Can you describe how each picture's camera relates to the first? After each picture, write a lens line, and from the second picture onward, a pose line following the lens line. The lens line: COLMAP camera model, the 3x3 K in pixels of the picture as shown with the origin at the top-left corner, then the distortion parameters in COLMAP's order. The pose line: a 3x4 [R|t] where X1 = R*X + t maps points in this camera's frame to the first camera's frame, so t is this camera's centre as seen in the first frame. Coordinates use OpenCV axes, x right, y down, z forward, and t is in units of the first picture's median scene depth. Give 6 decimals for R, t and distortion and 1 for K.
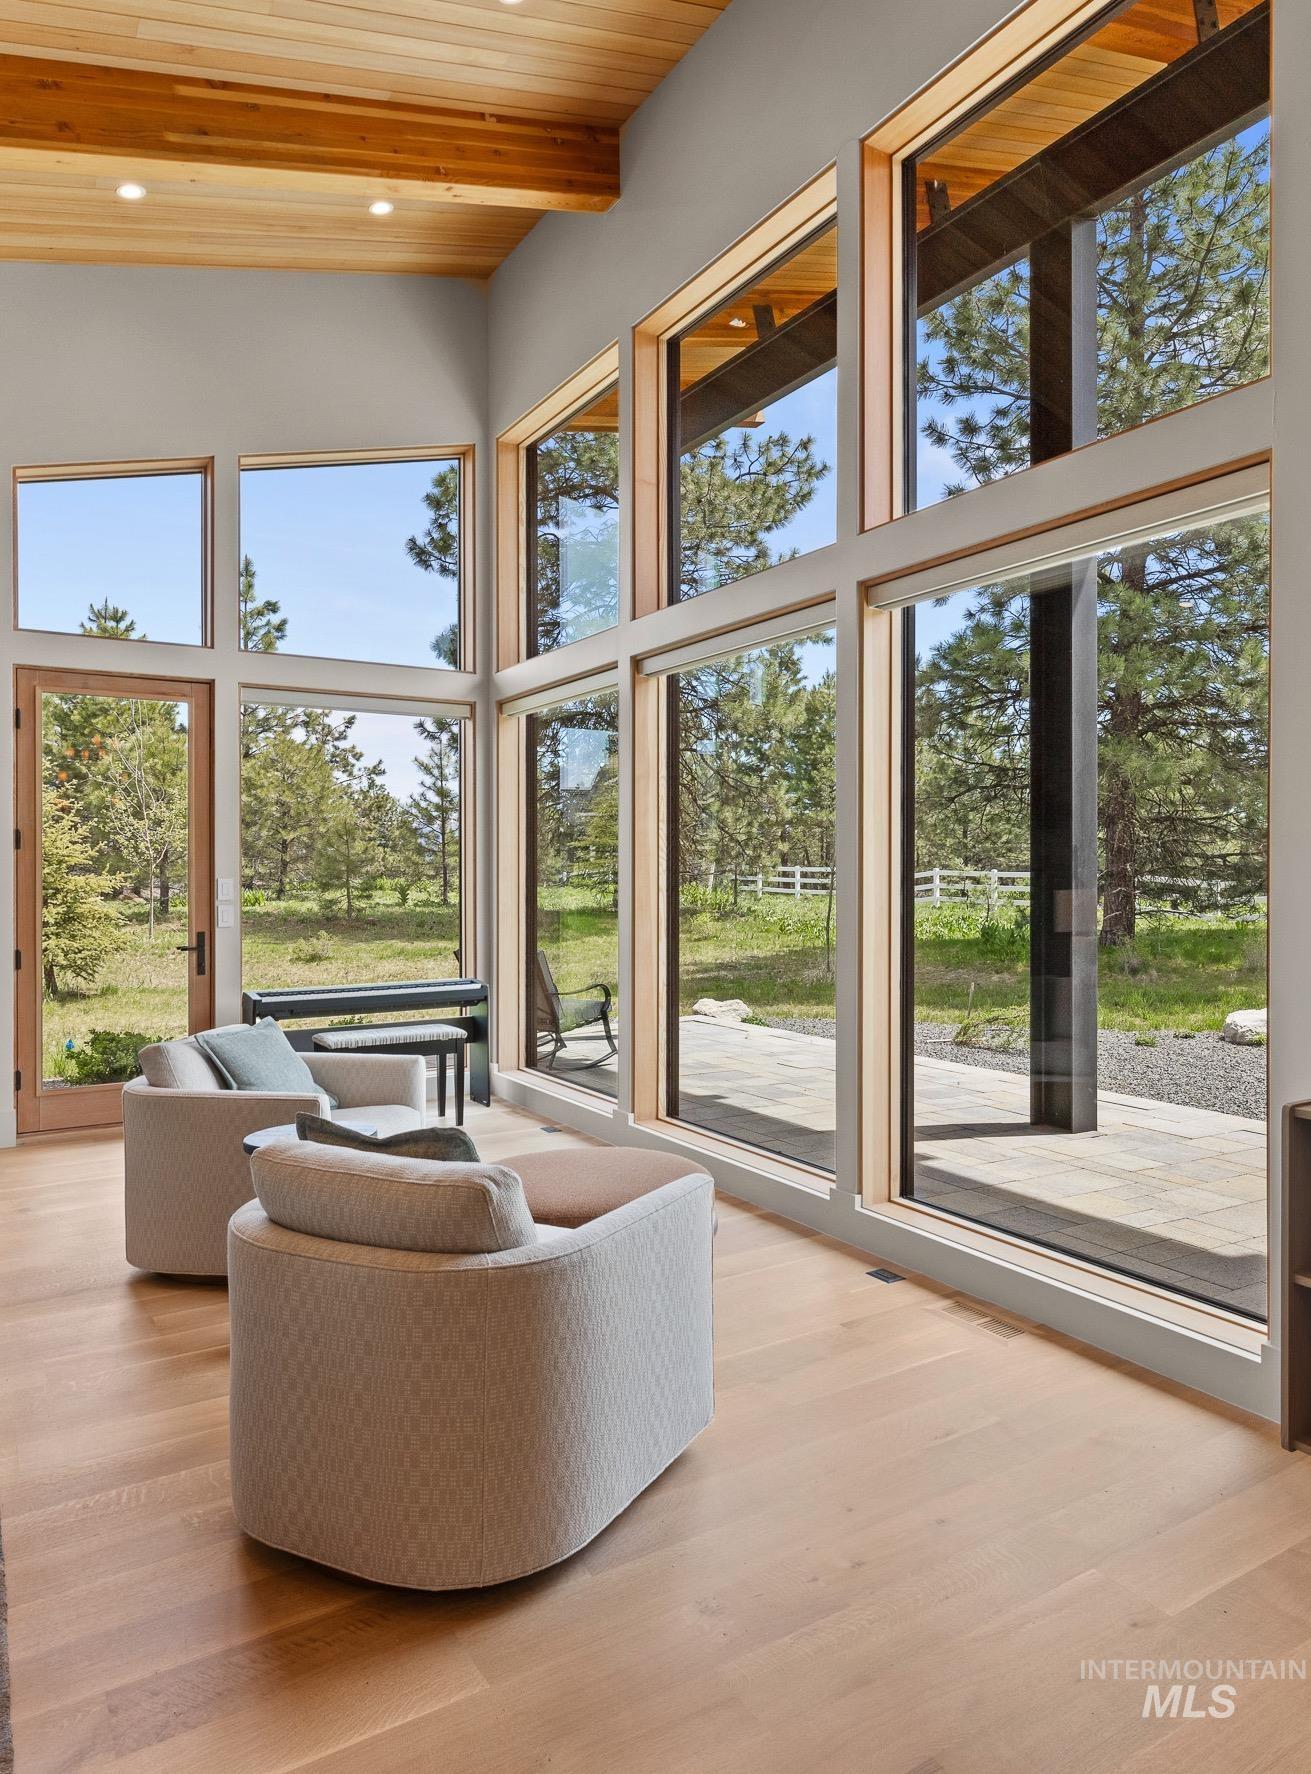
lens RADIAL K [[1065.2, 0, 650.6], [0, 1065.2, 874.2], [0, 0, 1]] dist [0.001771, 0.001127]
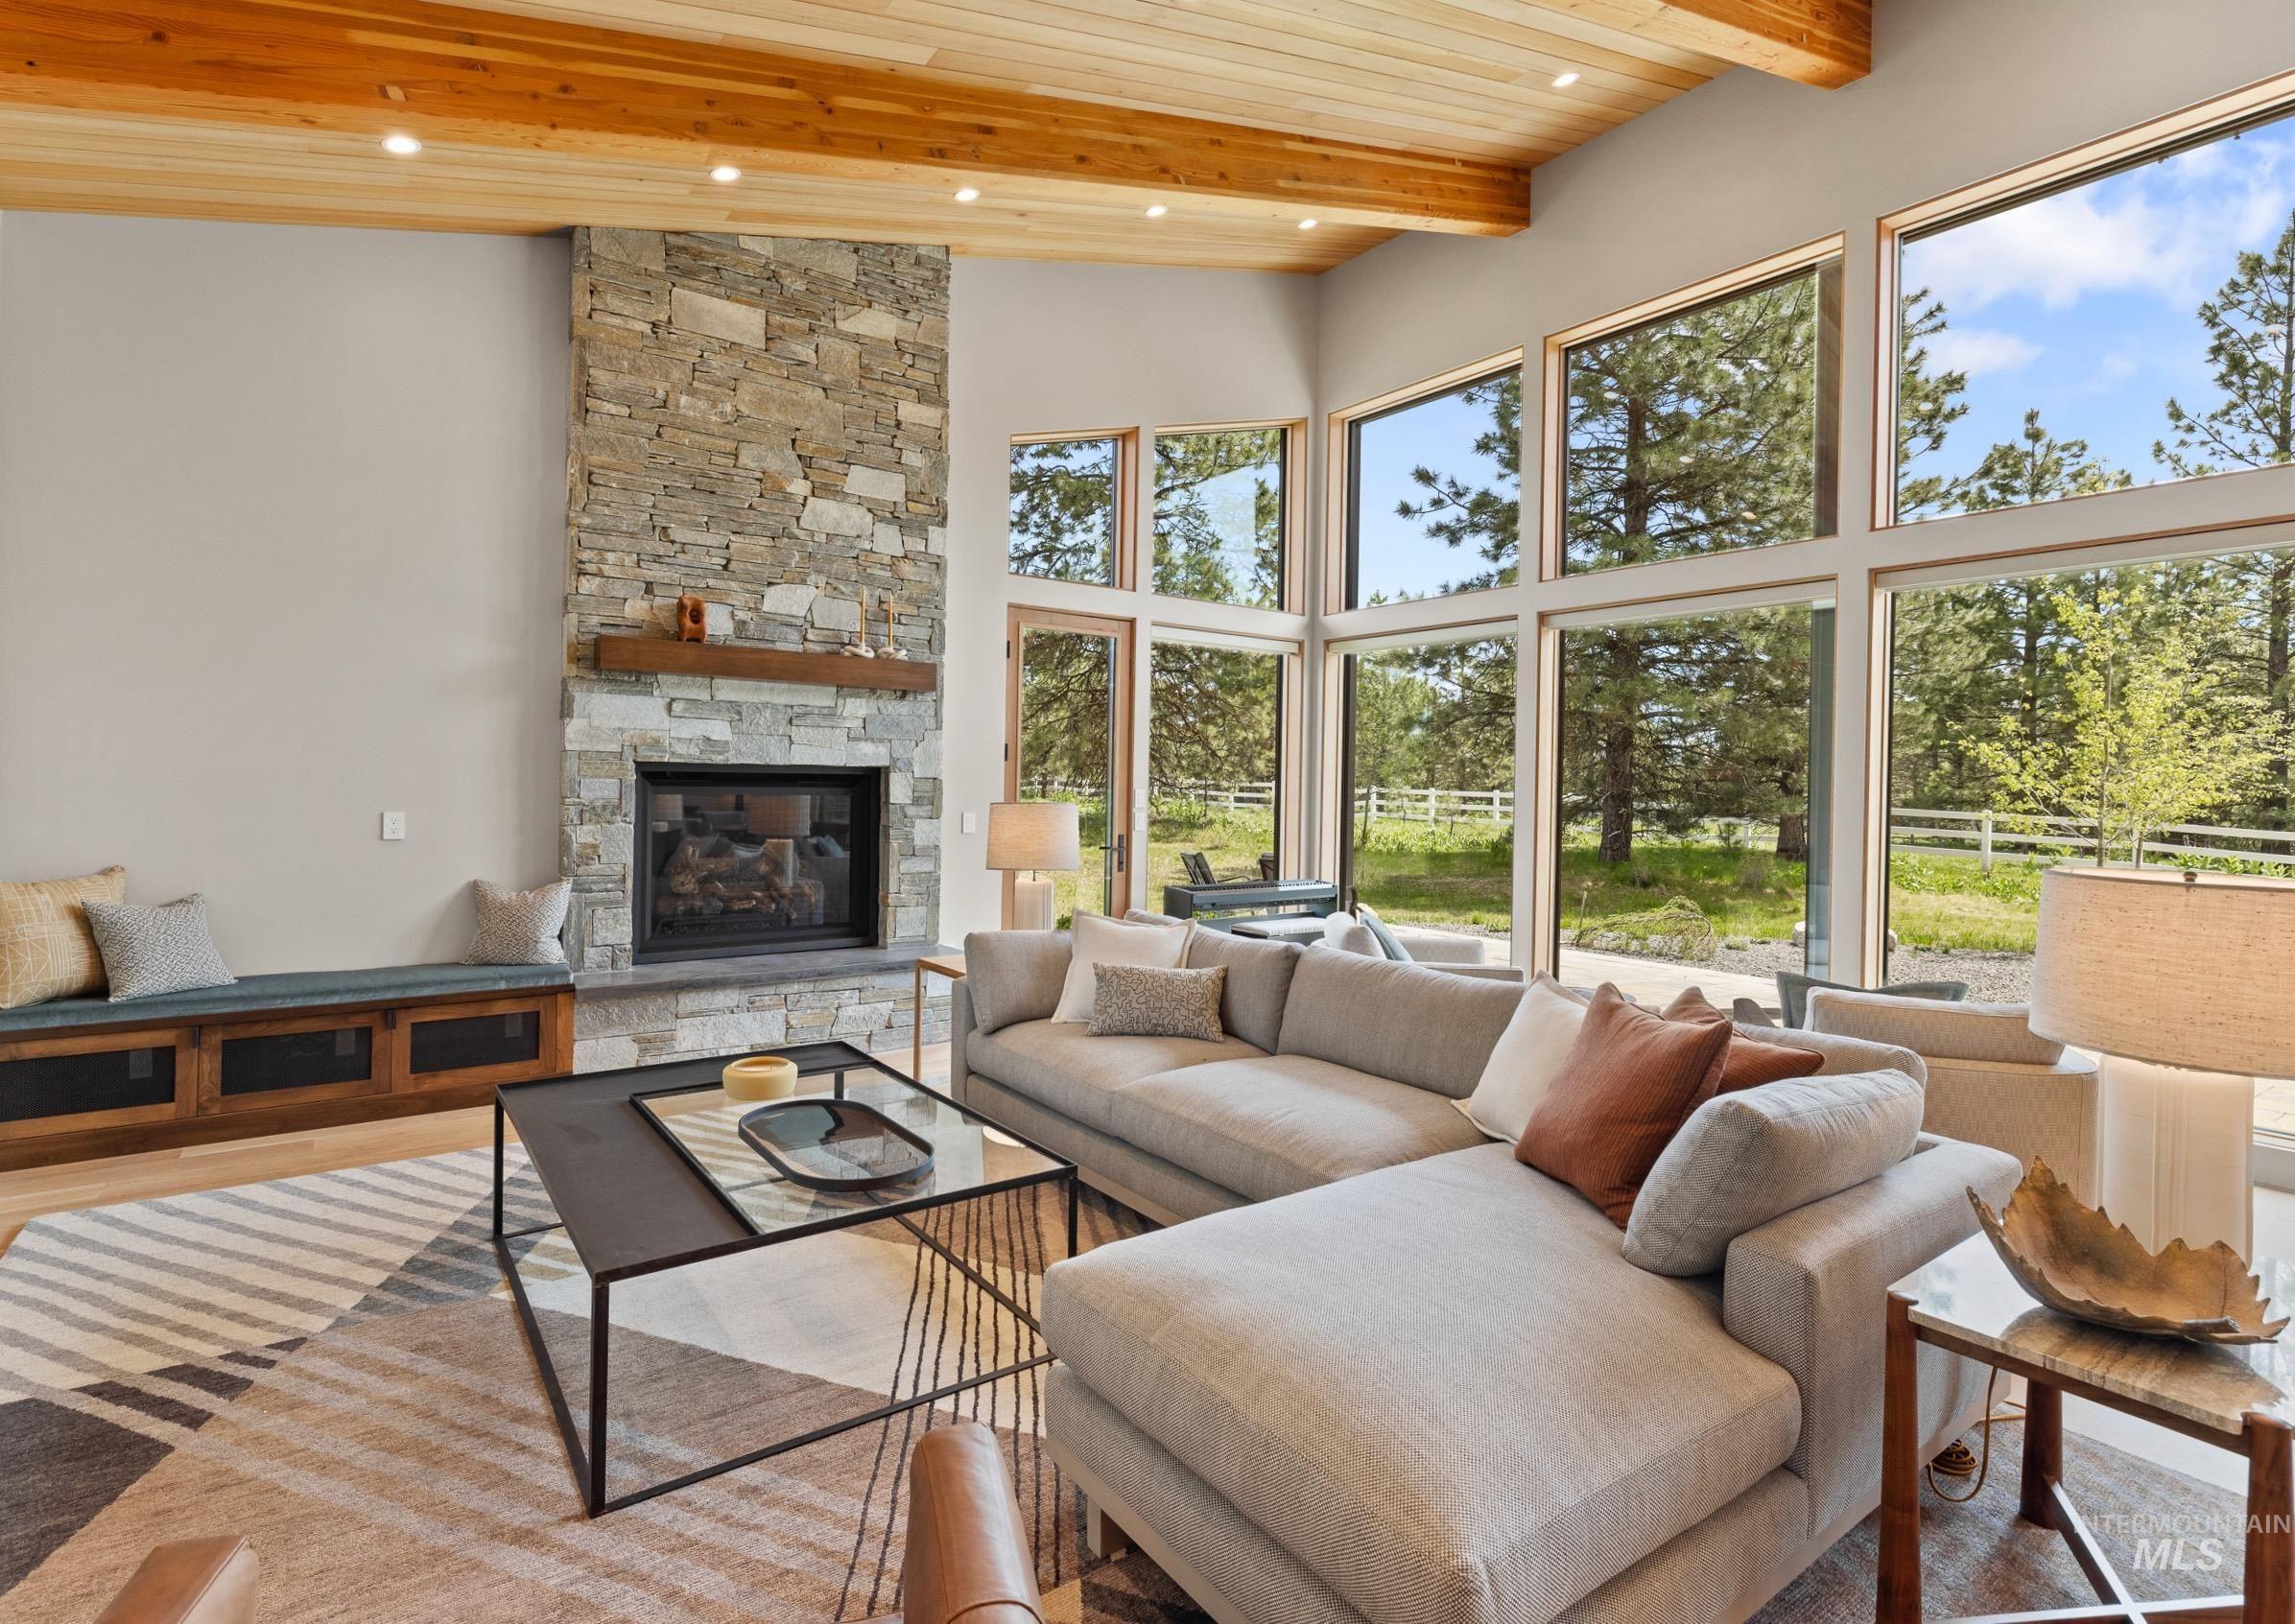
lens RADIAL K [[1019.3, 0, 1068.8], [0, 1019.3, 784.0], [0, 0, 1]] dist [-0.002678, -0.000296]
pose [[0.999188, 0.021756, 0.033904, -0.569994], [-0.021733, 0.999763, -0.001057, 0.001158], [-0.033919, 0.000319, 0.999425, -0.121758]]
